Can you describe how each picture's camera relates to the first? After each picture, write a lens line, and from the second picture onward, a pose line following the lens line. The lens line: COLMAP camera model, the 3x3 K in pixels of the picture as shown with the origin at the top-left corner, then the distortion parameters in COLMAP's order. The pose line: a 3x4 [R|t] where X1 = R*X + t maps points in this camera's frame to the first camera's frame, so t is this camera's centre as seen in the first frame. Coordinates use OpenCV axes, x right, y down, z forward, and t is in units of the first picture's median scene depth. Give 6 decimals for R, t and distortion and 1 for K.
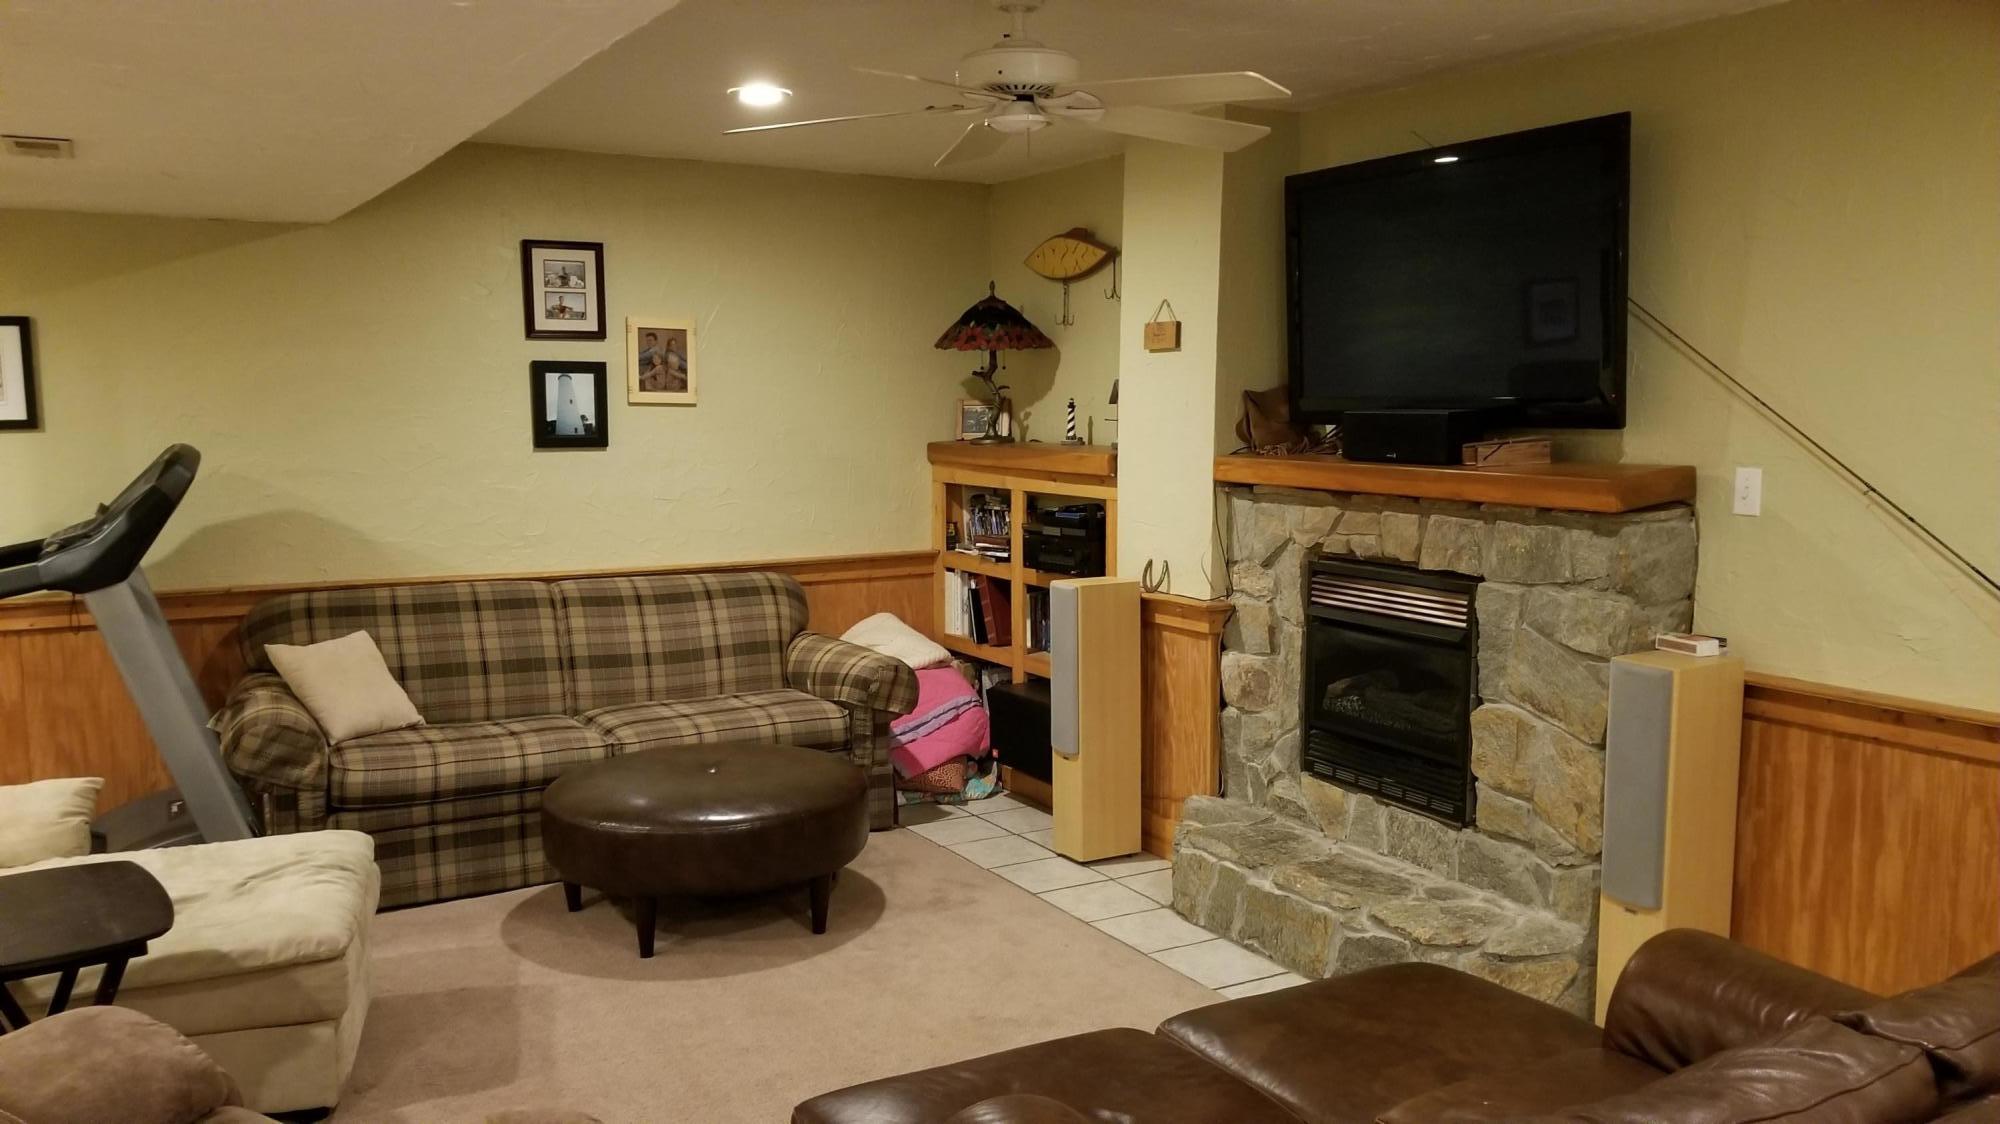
lens RADIAL K [[1547.9, 0, 1014.9], [0, 1547.9, 593.1], [0, 0, 1]] dist [0.064726, -0.117549]
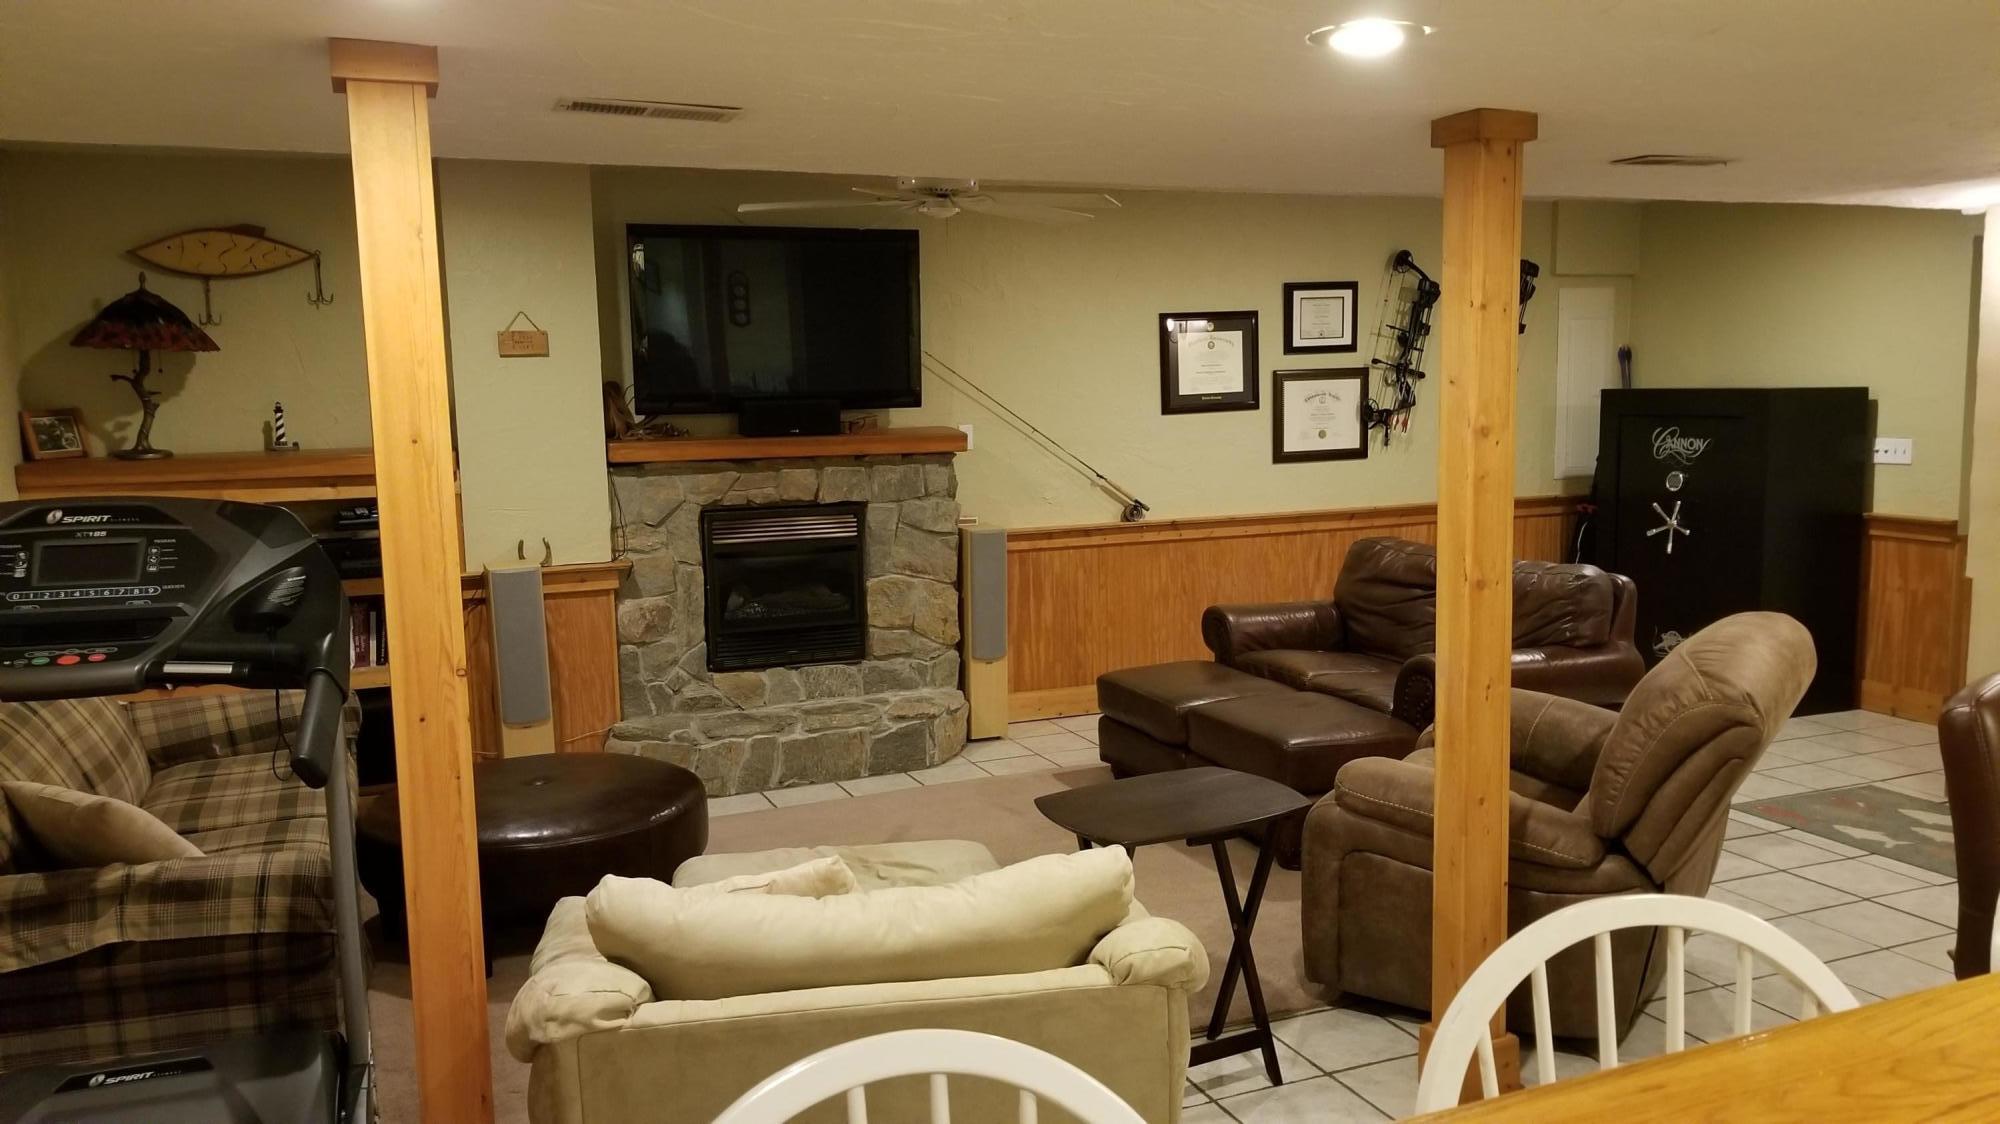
lens RADIAL K [[1547.9, 0, 1061.3], [0, 1547.9, 558.4], [0, 0, 1]] dist [0.064726, -0.117549]
pose [[0.096638, -0.119375, 0.988135, -1.073752], [0.143256, 0.984113, 0.104879, -0.077180], [-0.984956, 0.131421, 0.112204, 0.524668]]
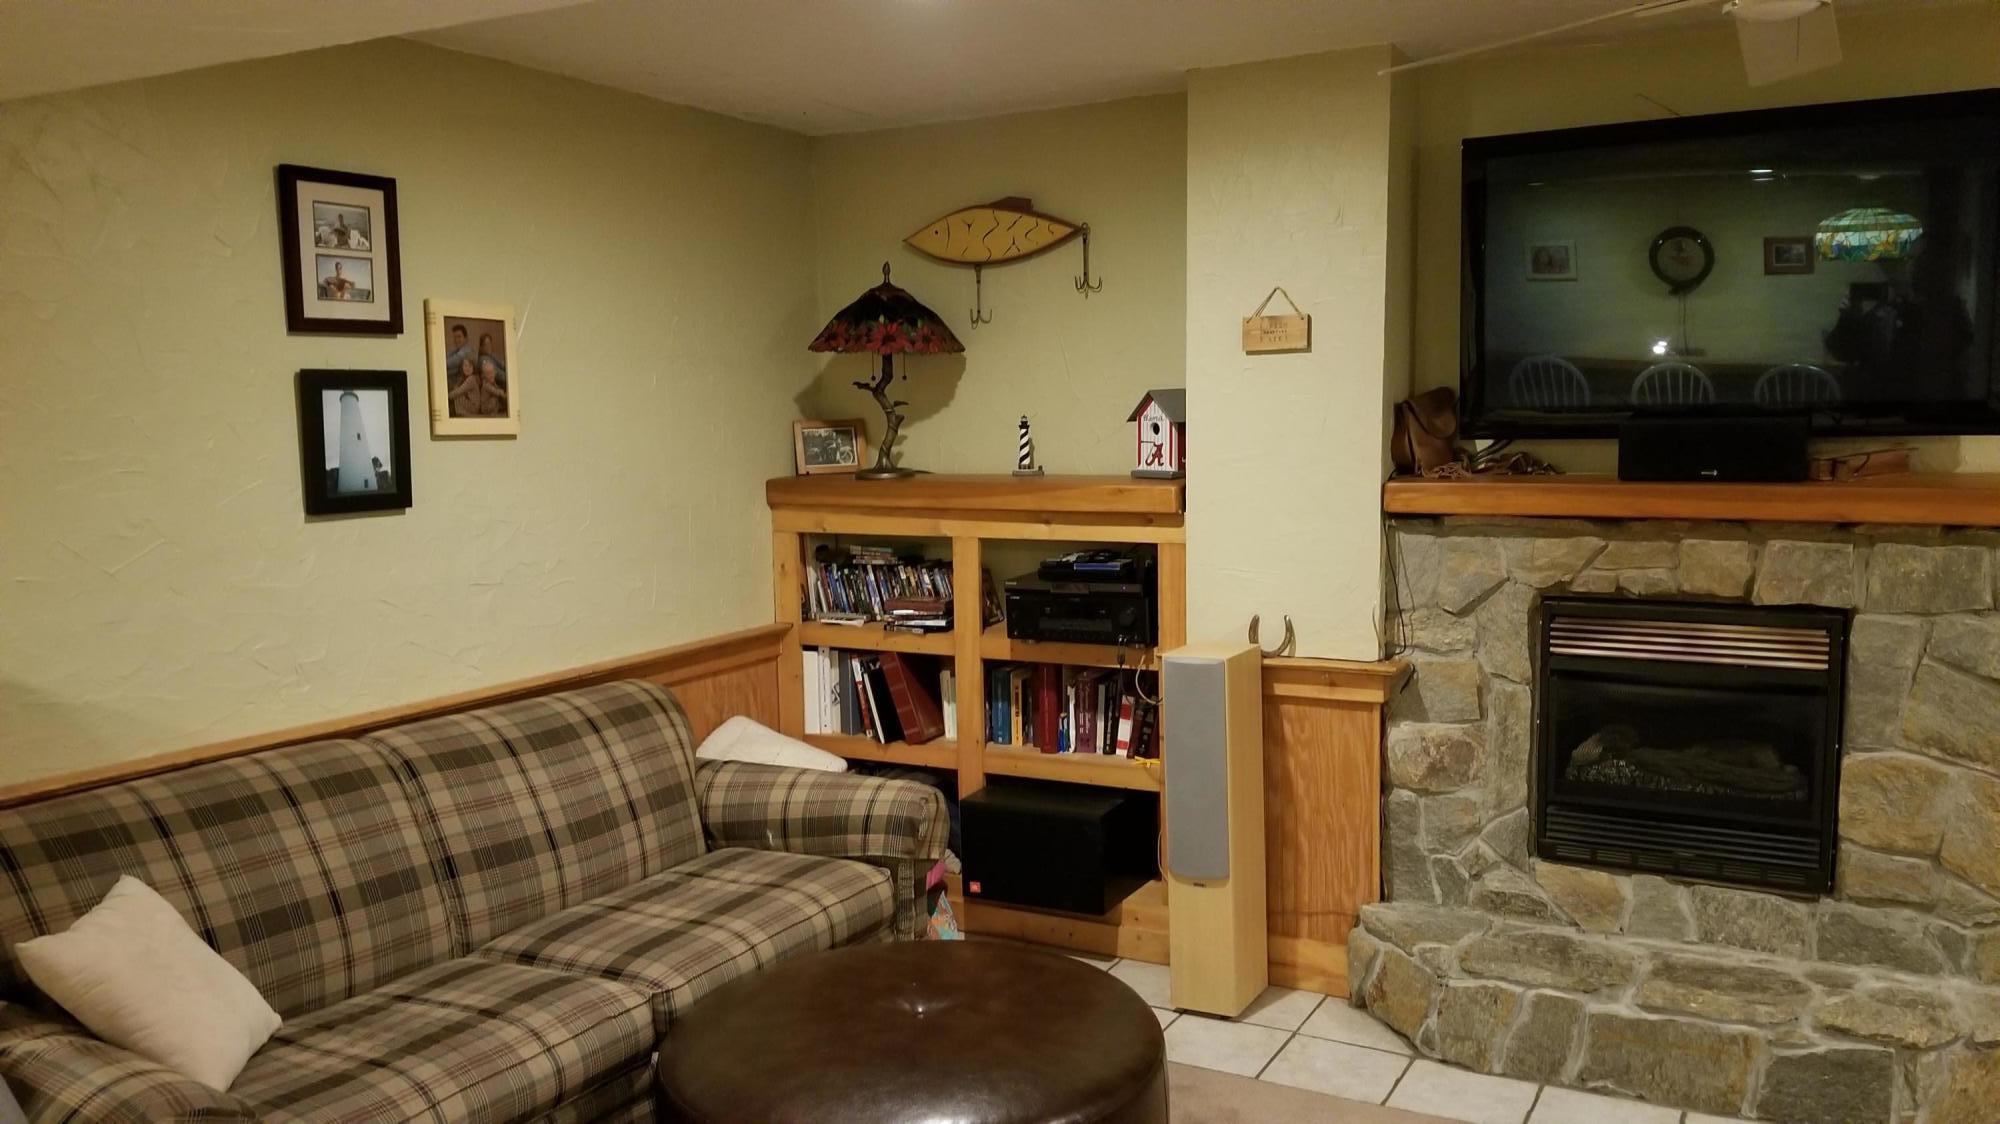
lens RADIAL K [[1547.9, 0, 1018.9], [0, 1547.9, 588.9], [0, 0, 1]] dist [0.064726, -0.117549]
pose [[0.853885, -0.076030, 0.514879, -0.455337], [0.082990, 0.996505, 0.009518, -0.057259], [-0.513803, 0.034603, 0.857210, 0.412757]]
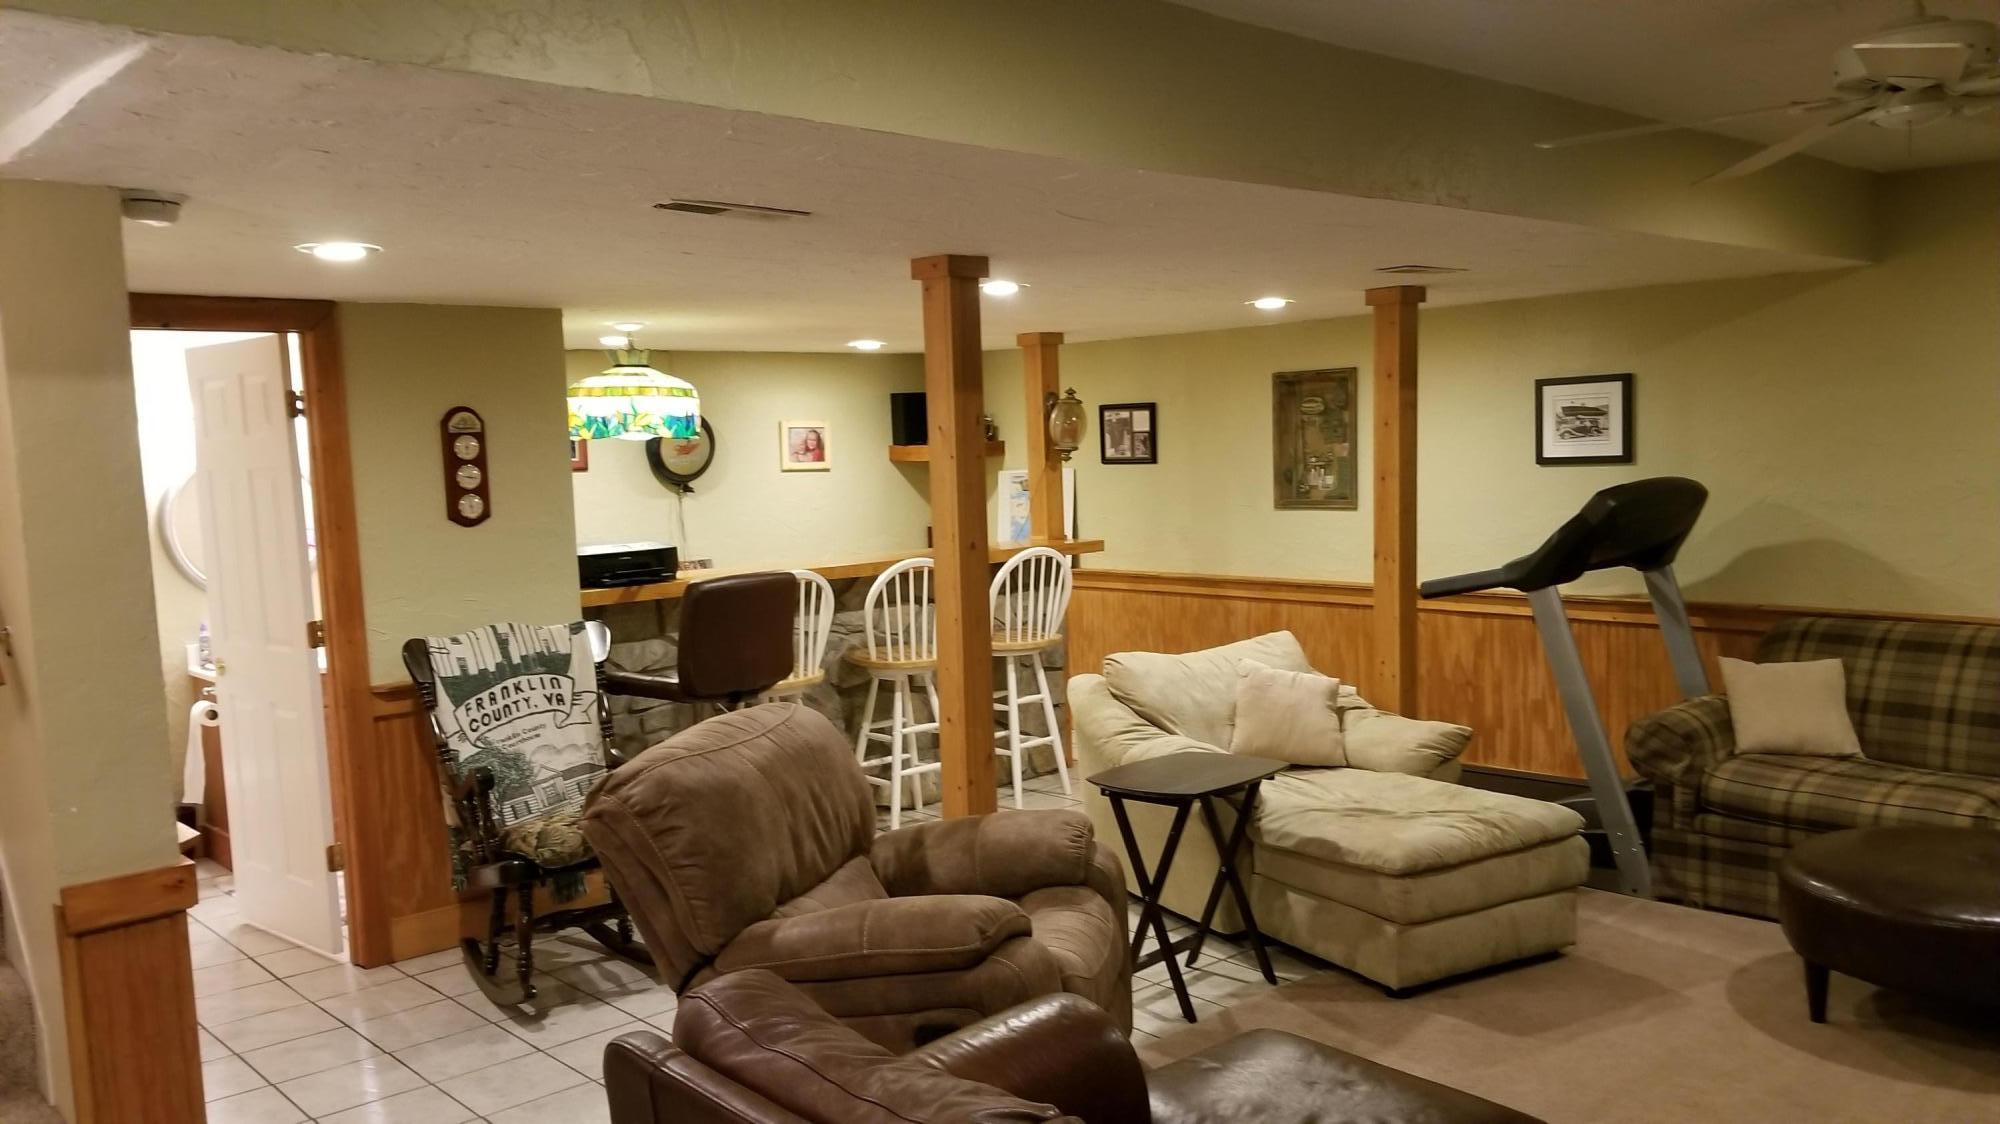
lens RADIAL K [[1547.9, 0, 993.9], [0, 1547.9, 572.0], [0, 0, 1]] dist [0.064726, -0.117549]
pose [[0.206662, 0.075569, -0.975490, 0.504774], [-0.092554, 0.994052, 0.057398, -0.043506], [0.974025, 0.078424, 0.212427, 0.247782]]
